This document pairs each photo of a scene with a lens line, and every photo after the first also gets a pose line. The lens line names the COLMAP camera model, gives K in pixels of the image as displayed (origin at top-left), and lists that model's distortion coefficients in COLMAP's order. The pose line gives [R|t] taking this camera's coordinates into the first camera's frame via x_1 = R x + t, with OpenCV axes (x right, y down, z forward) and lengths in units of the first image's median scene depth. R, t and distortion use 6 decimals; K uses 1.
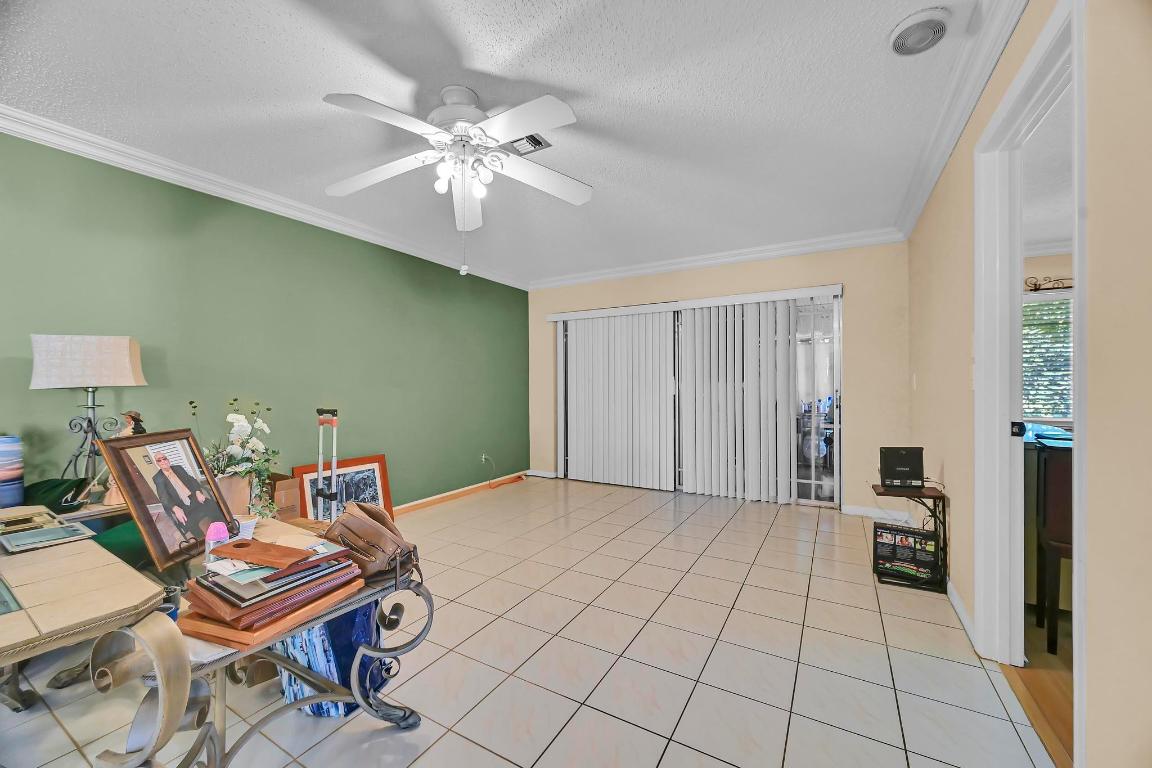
lens RADIAL K [[451.6, 0, 572.8], [0, 451.6, 383.0], [0, 0, 1]] dist [-0.000275, -0.000136]
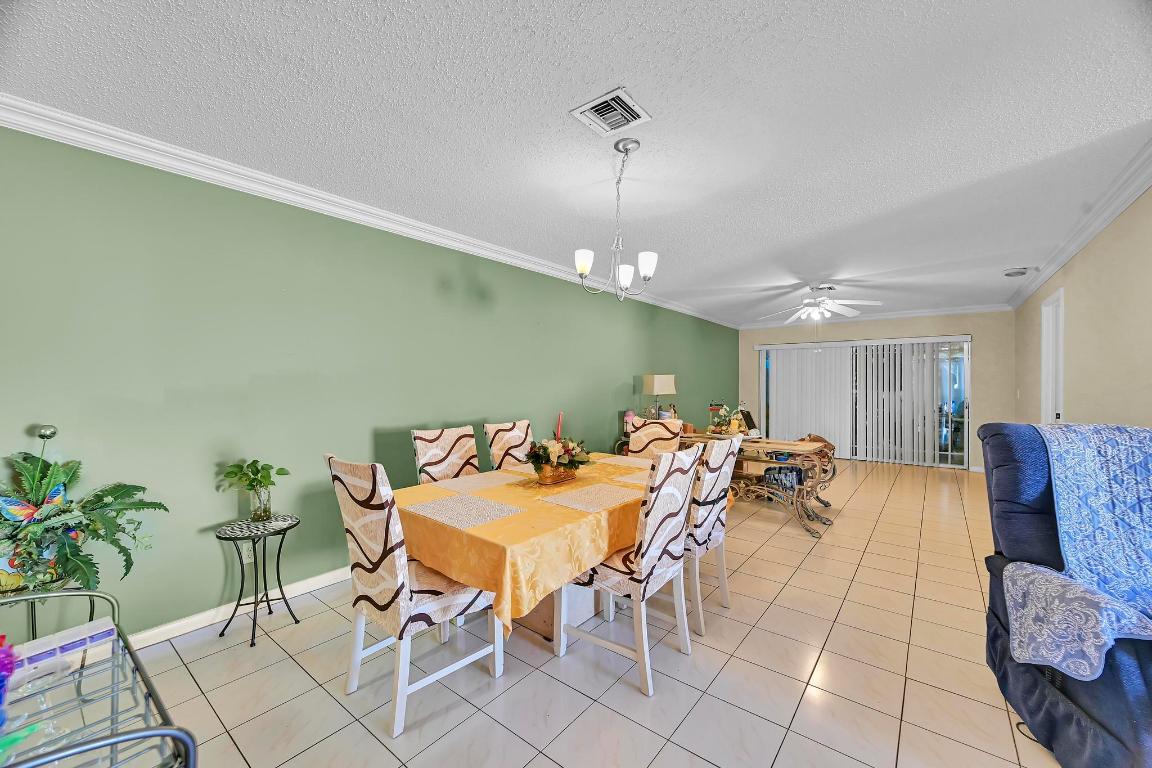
lens RADIAL K [[451.6, 0, 575.4], [0, 451.6, 381.2], [0, 0, 1]] dist [-0.000275, -0.000136]
pose [[0.985549, 0.009314, -0.169134, -0.525845], [-0.010370, 0.999932, -0.005360, -0.022534], [0.169073, 0.007037, 0.985578, -0.839621]]
